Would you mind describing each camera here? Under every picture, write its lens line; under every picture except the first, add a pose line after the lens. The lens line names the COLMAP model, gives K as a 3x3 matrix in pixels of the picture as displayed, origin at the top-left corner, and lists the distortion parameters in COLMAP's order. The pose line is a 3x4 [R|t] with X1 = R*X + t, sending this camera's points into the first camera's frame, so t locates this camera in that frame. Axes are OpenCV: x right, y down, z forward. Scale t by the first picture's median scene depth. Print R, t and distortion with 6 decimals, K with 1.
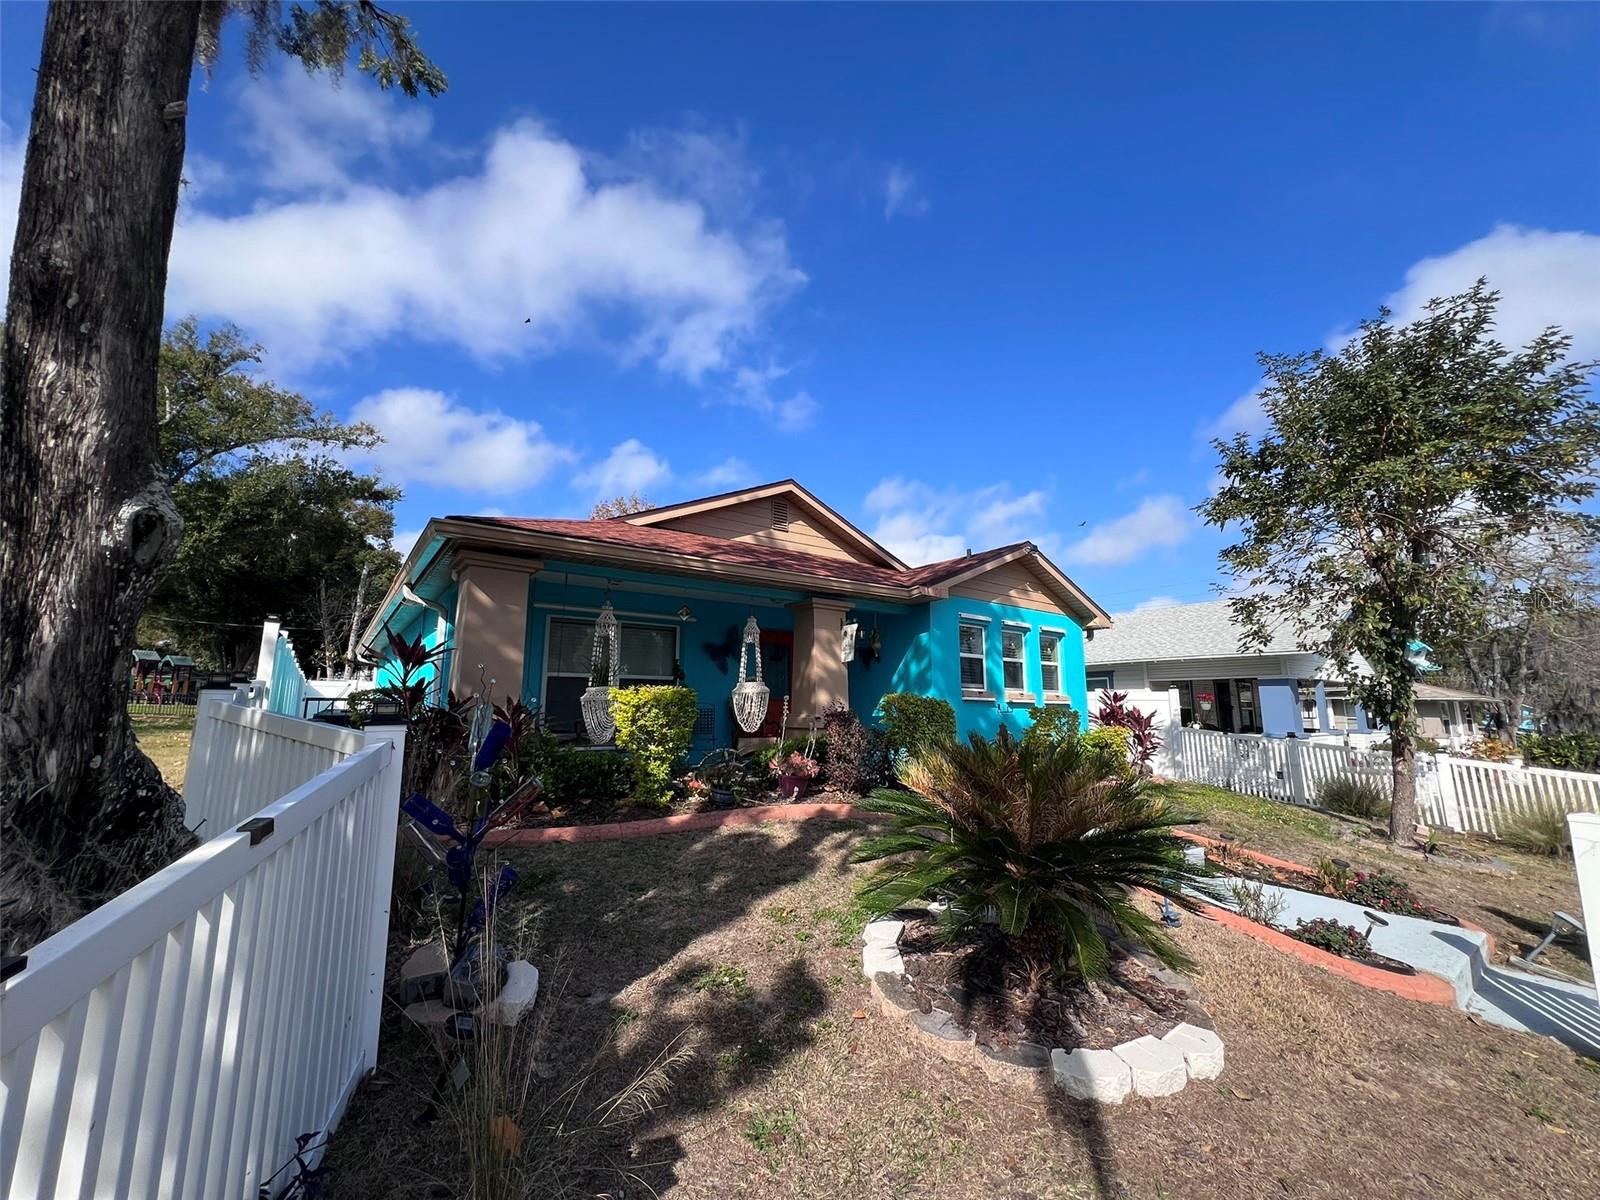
lens RADIAL K [[633.1, 0, 791.9], [0, 633.1, 605.4], [0, 0, 1]] dist [-0.012325, -0.000226]
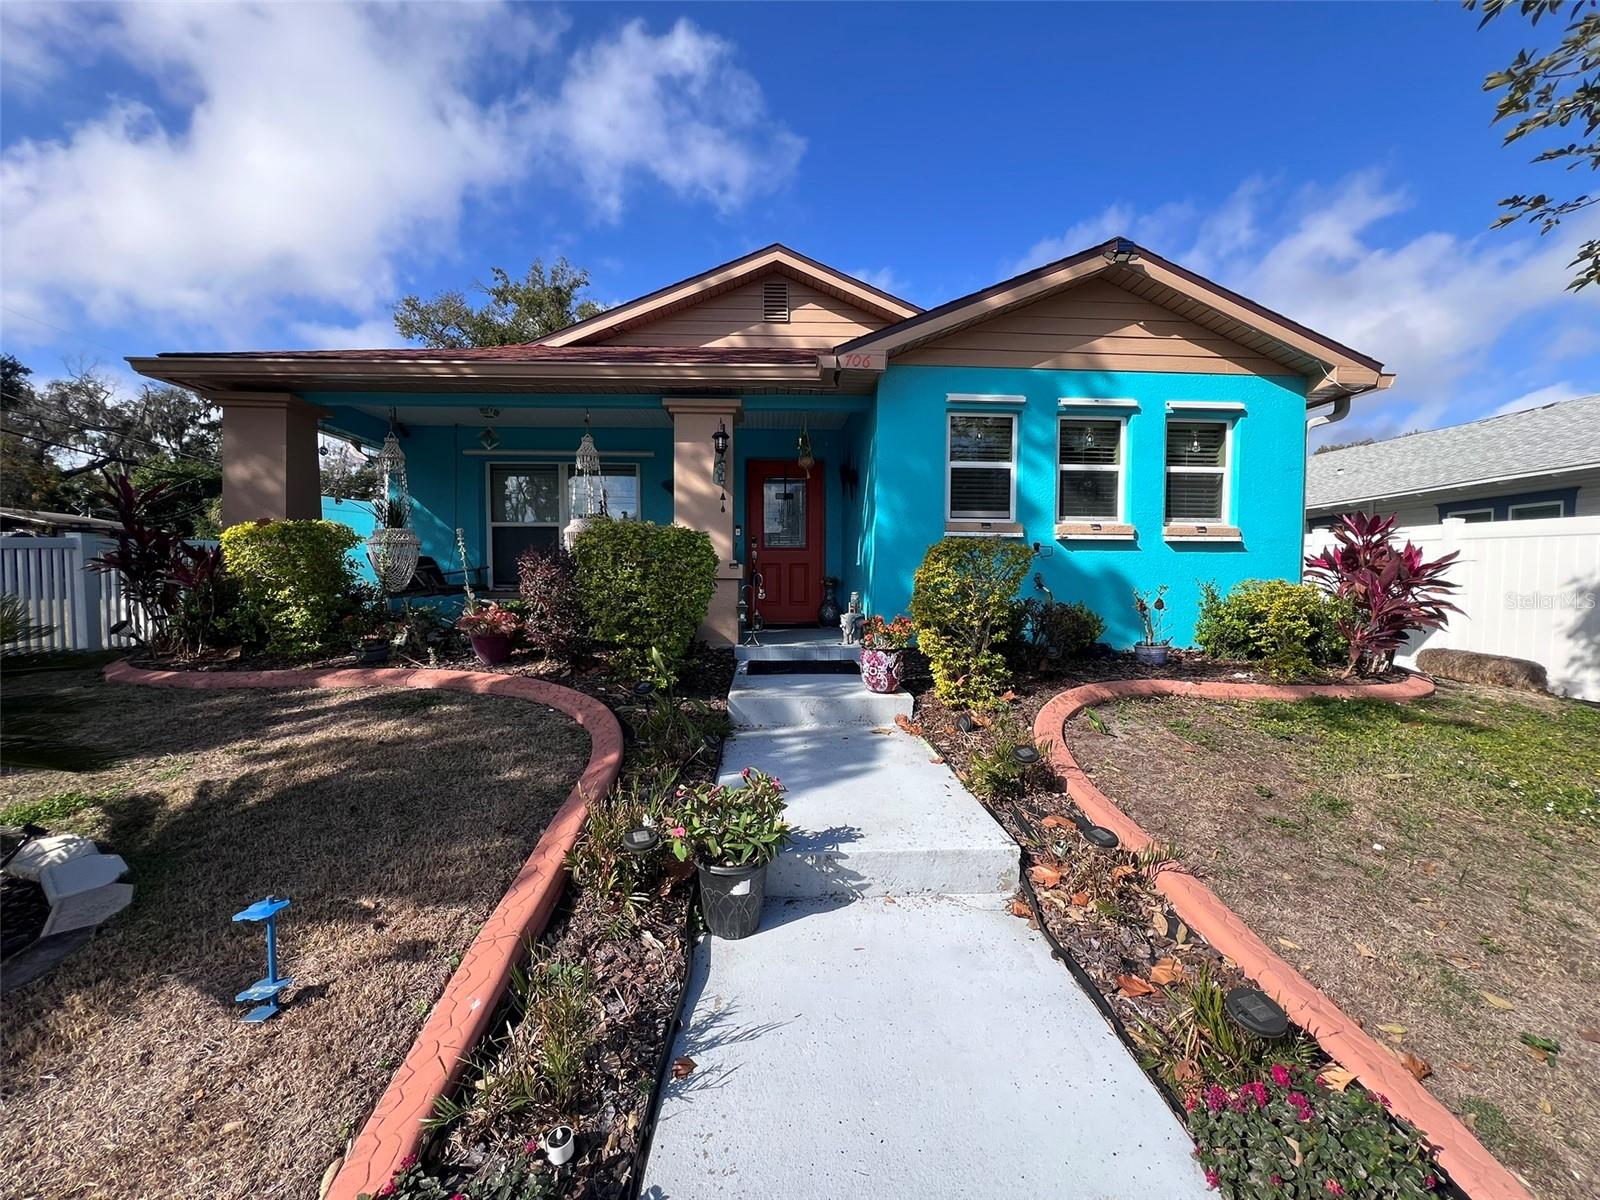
lens RADIAL K [[633.1, 0, 803.7], [0, 633.1, 605.6], [0, 0, 1]] dist [-0.012325, -0.000226]
pose [[0.835077, 0.022306, -0.549681, 0.429312], [0.090902, 0.979848, 0.177861, 0.079884], [0.542571, -0.198495, 0.816221, 0.347817]]
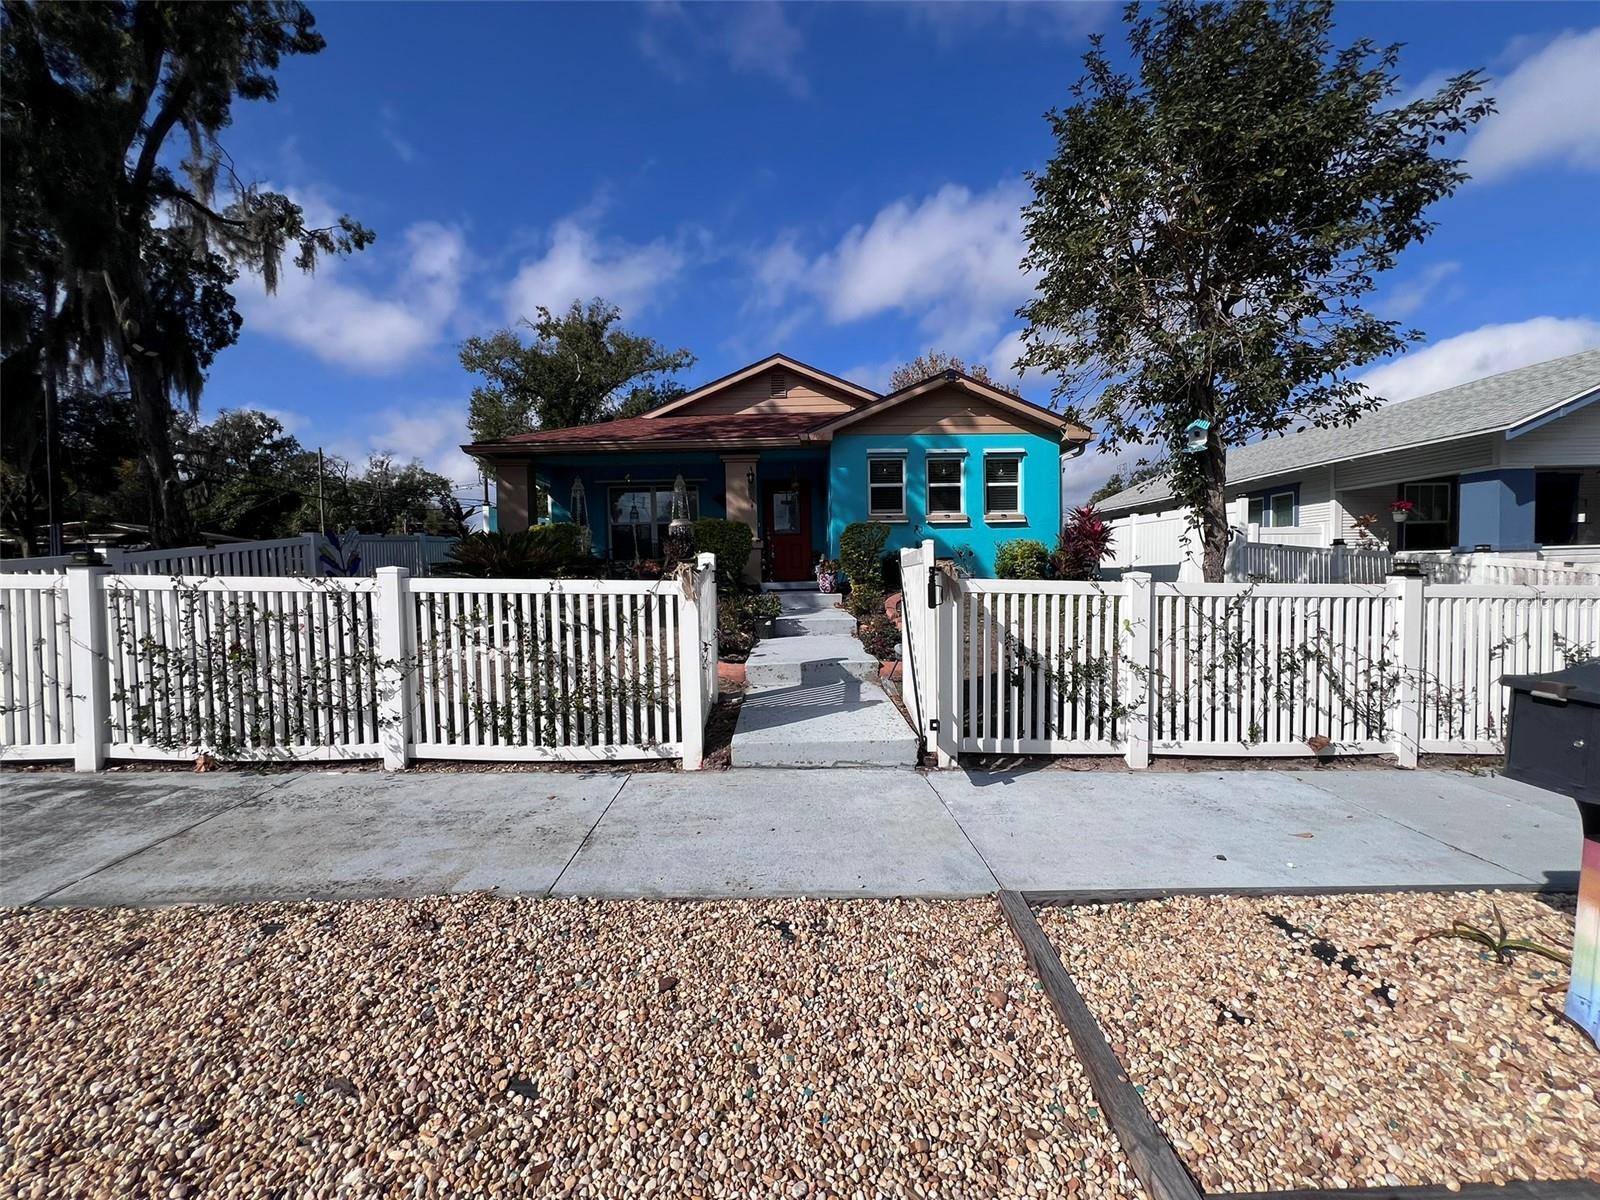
lens RADIAL K [[633.1, 0, 802.5], [0, 633.1, 603.9], [0, 0, 1]] dist [-0.012325, -0.000226]
pose [[0.821859, 0.004076, -0.569676, 0.734847], [0.118201, 0.976993, 0.177517, 0.061316], [0.557293, -0.213231, 0.802469, -0.054776]]
